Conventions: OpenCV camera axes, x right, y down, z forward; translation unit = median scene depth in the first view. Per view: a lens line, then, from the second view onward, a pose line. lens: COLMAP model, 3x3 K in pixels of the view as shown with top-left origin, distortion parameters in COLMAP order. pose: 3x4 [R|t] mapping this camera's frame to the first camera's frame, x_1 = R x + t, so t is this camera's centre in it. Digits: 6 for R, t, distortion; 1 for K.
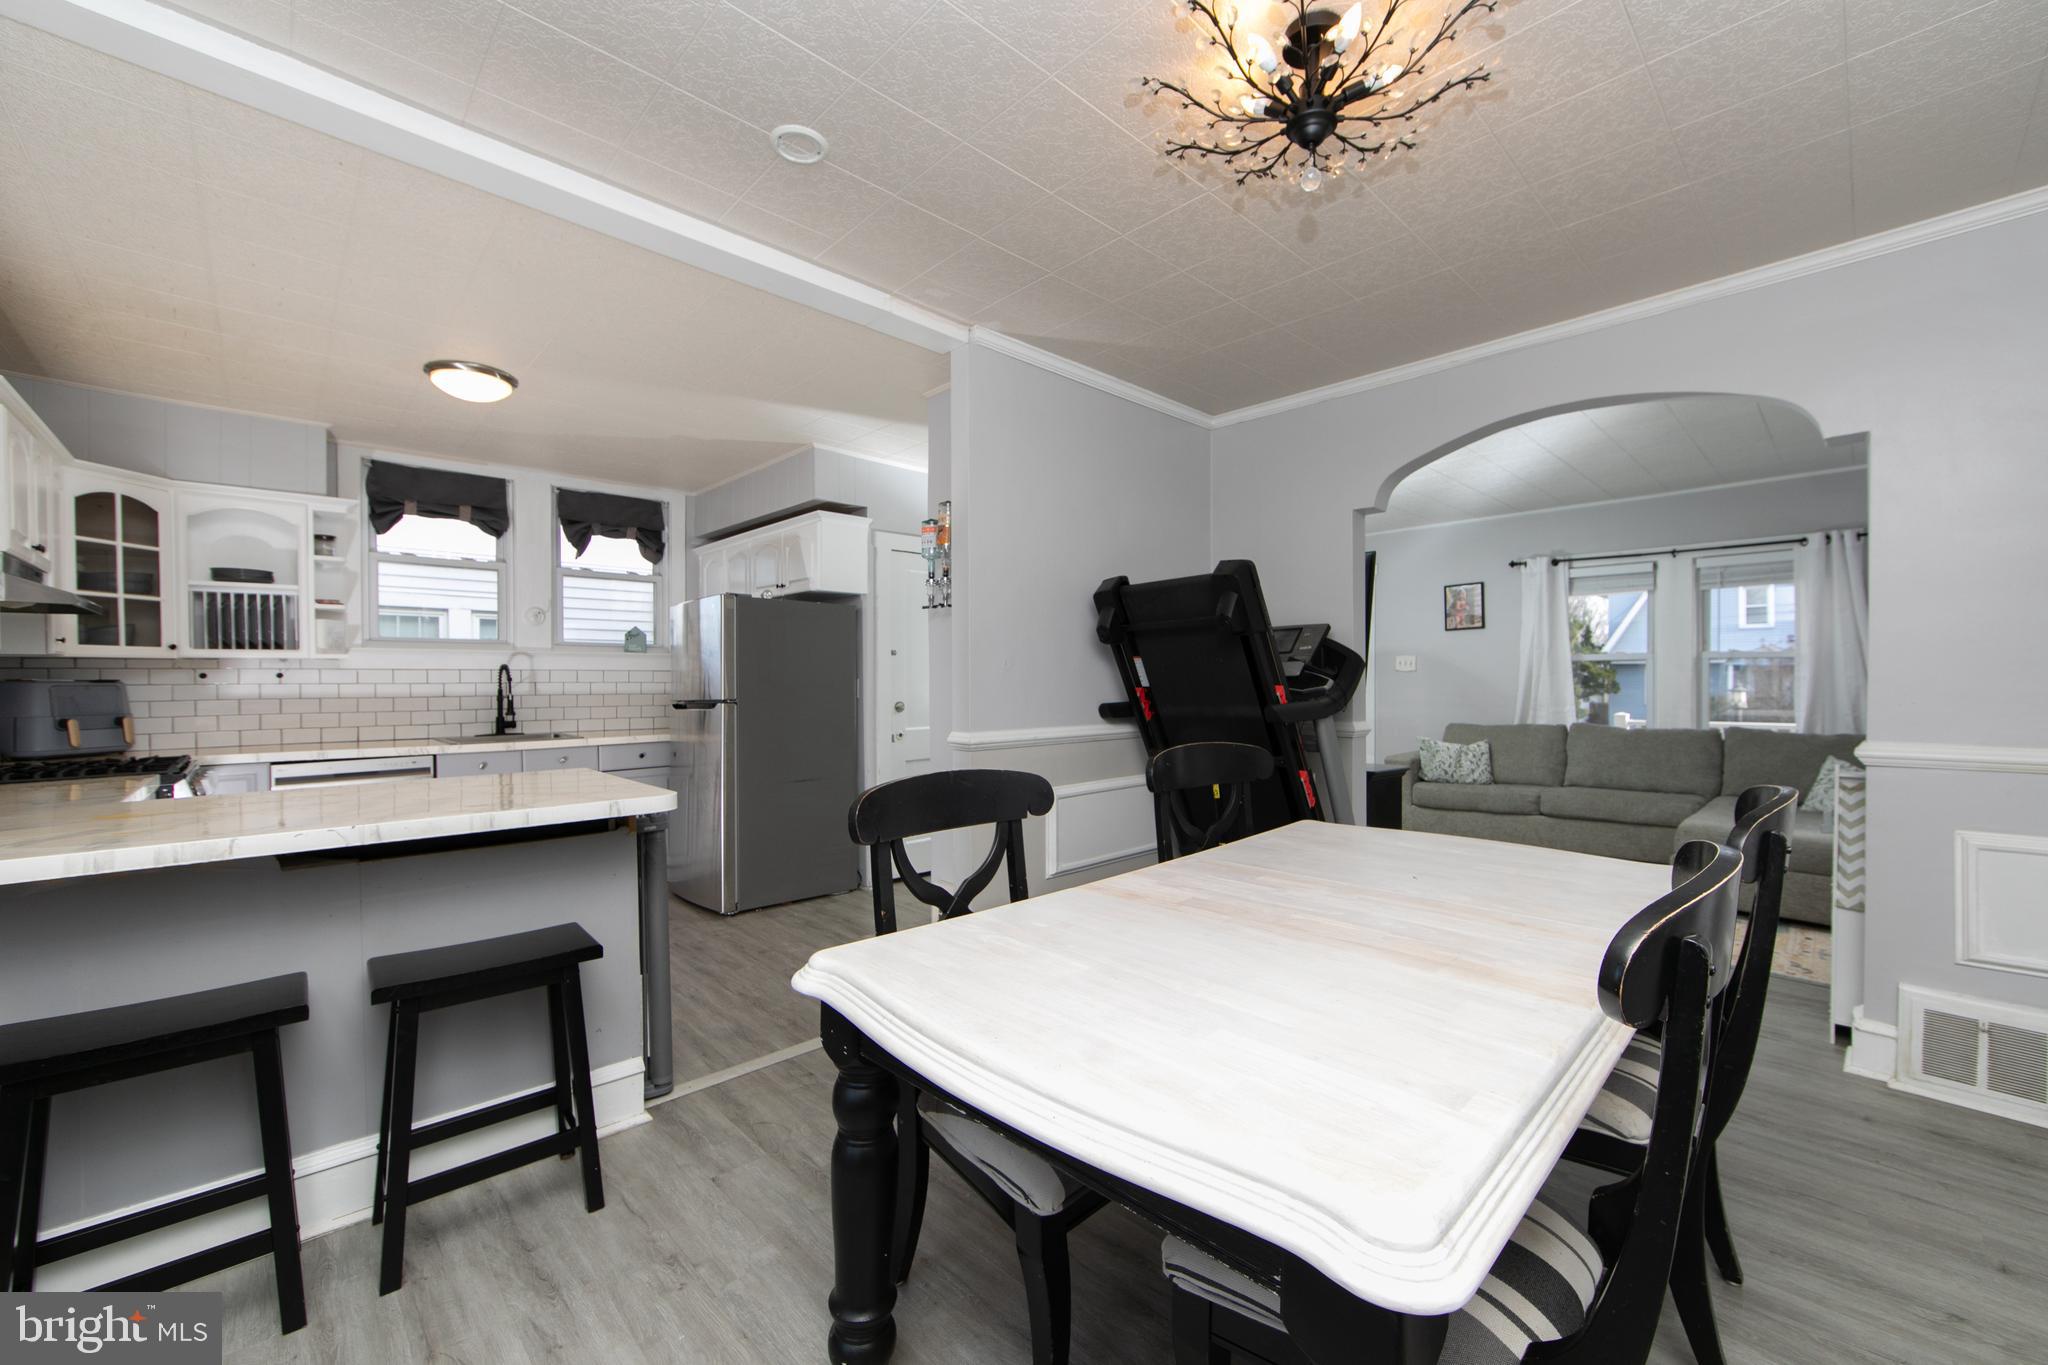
lens RADIAL K [[810.5, 0, 1029.8], [0, 810.5, 681.7], [0, 0, 1]] dist [-0.002160, 0.000149]
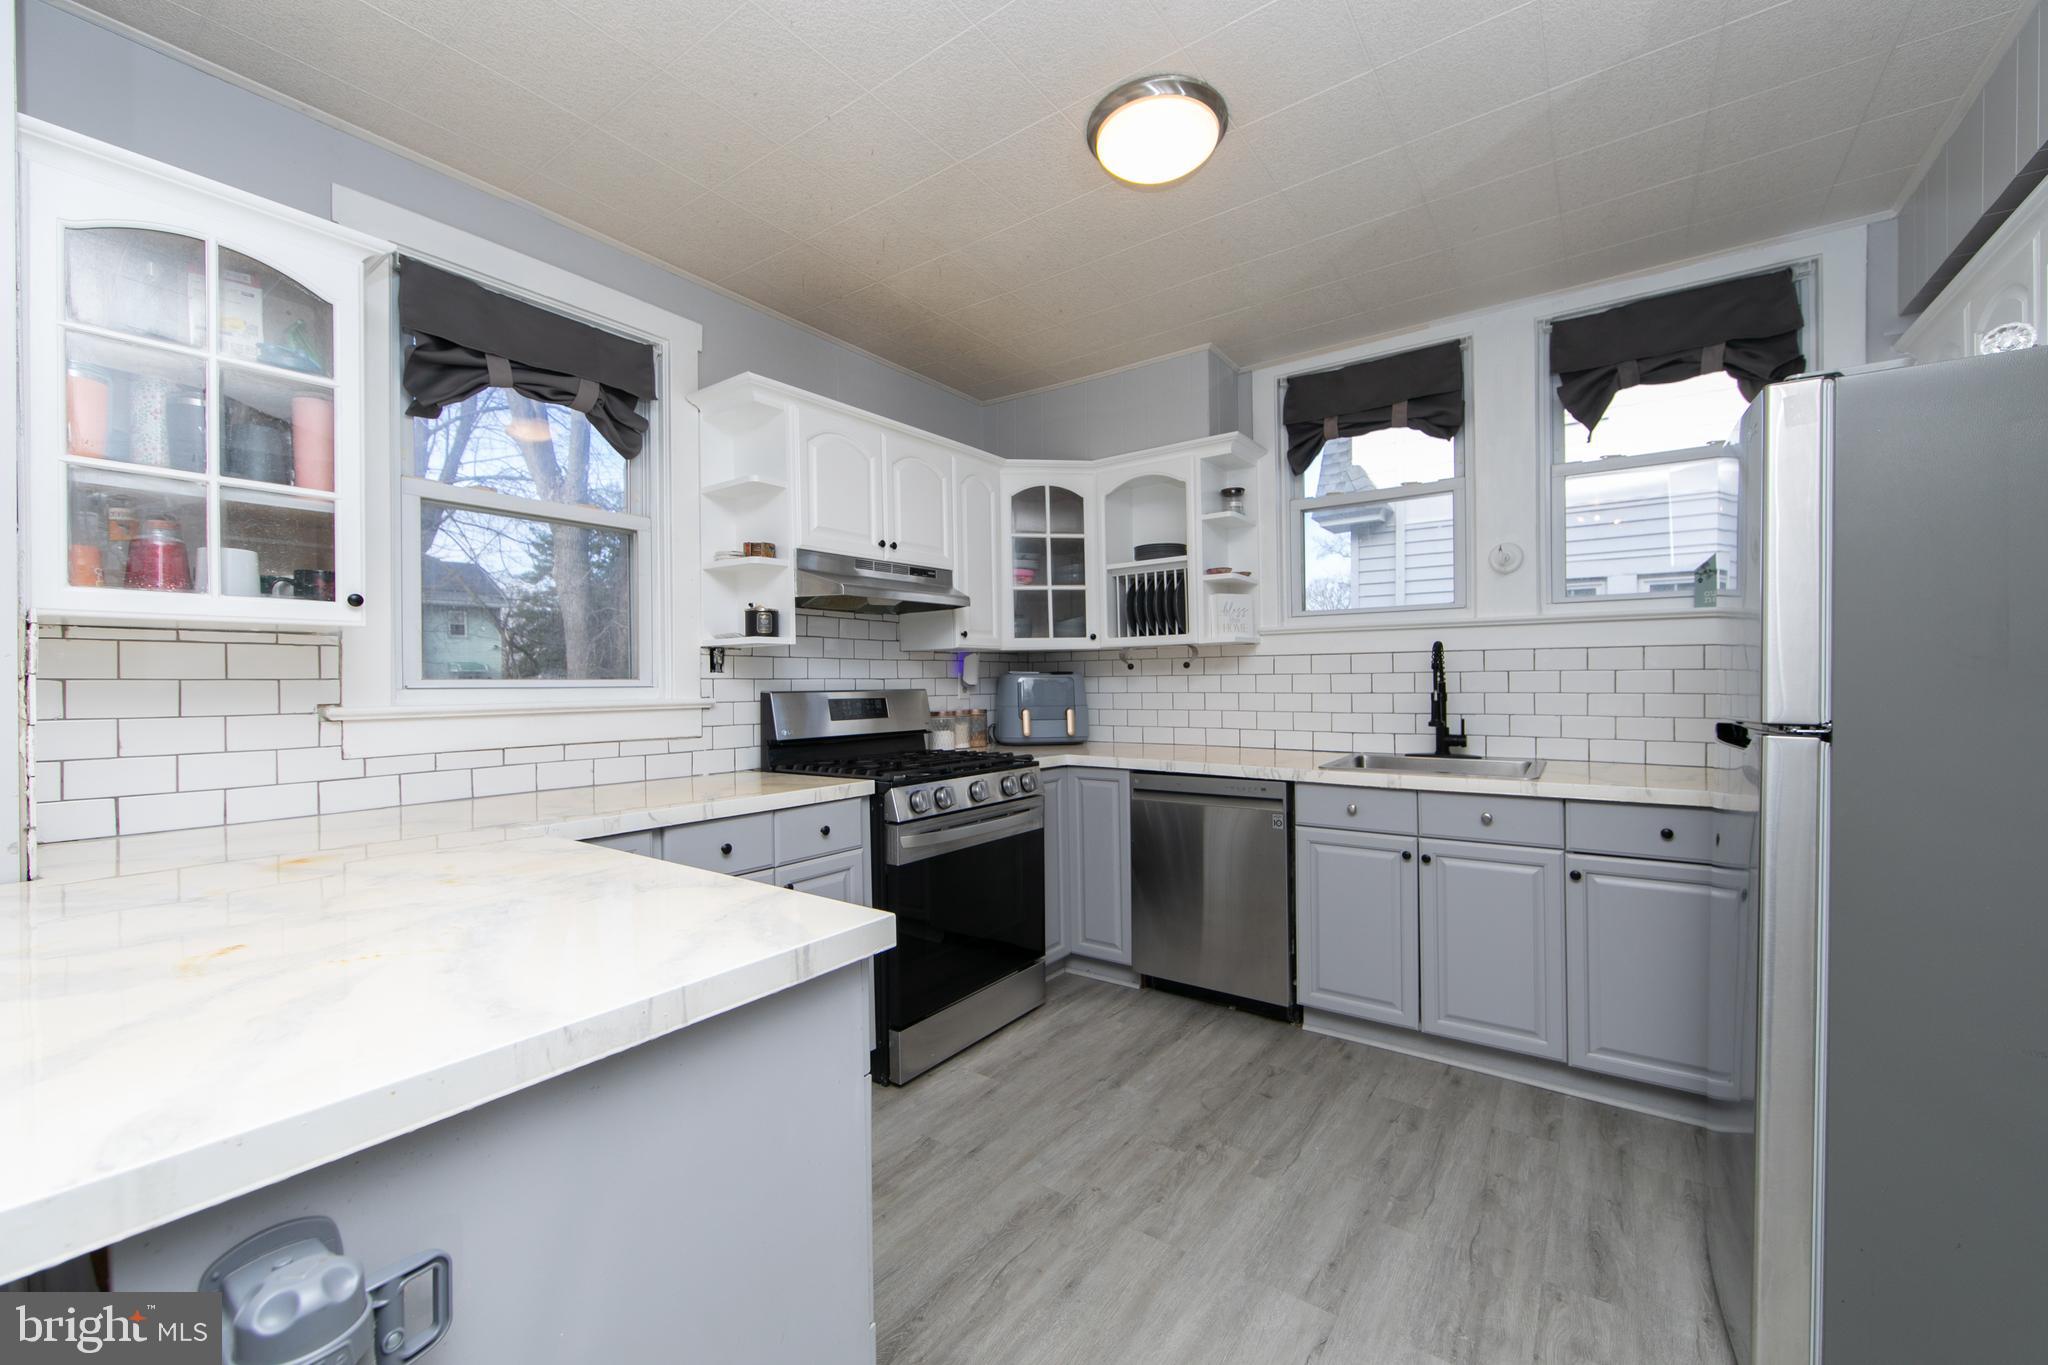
lens RADIAL K [[810.5, 0, 1029.8], [0, 810.5, 681.7], [0, 0, 1]] dist [-0.002160, 0.000149]
pose [[0.188236, 0.005822, -0.982107, -0.112719], [0.008365, 0.999937, 0.007531, 0.001571], [0.982088, -0.009633, 0.188175, 0.603117]]
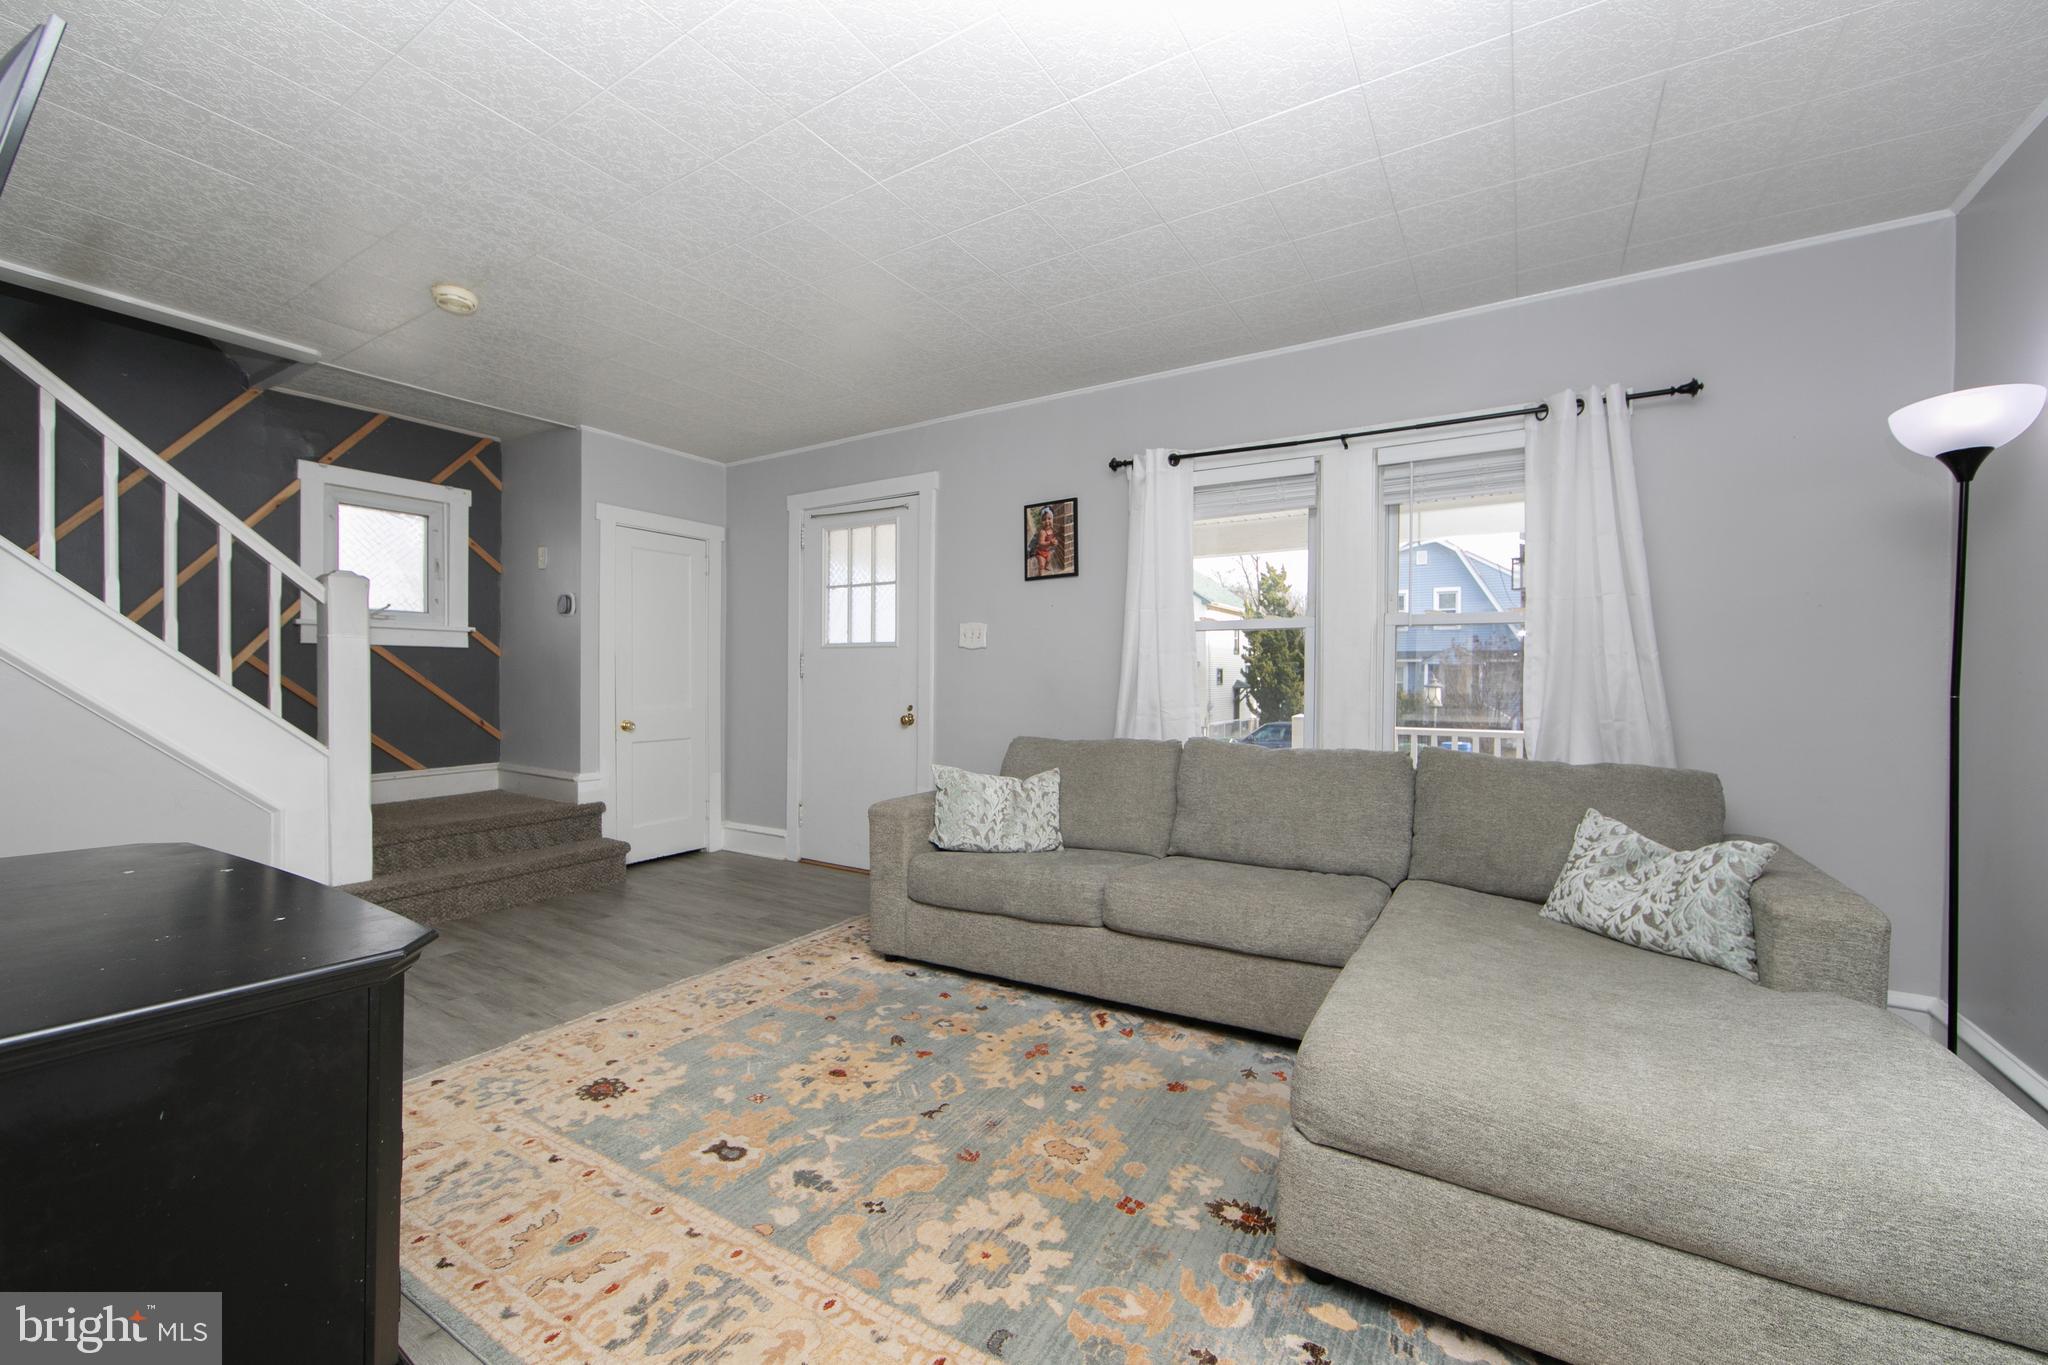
lens RADIAL K [[810.5, 0, 1029.8], [0, 810.5, 681.7], [0, 0, 1]] dist [-0.002160, 0.000149]
pose [[0.966700, 0.008419, 0.255775, 0.541229], [-0.010317, 0.999928, 0.006080, 0.013036], [-0.255706, -0.008516, 0.966717, 0.626096]]
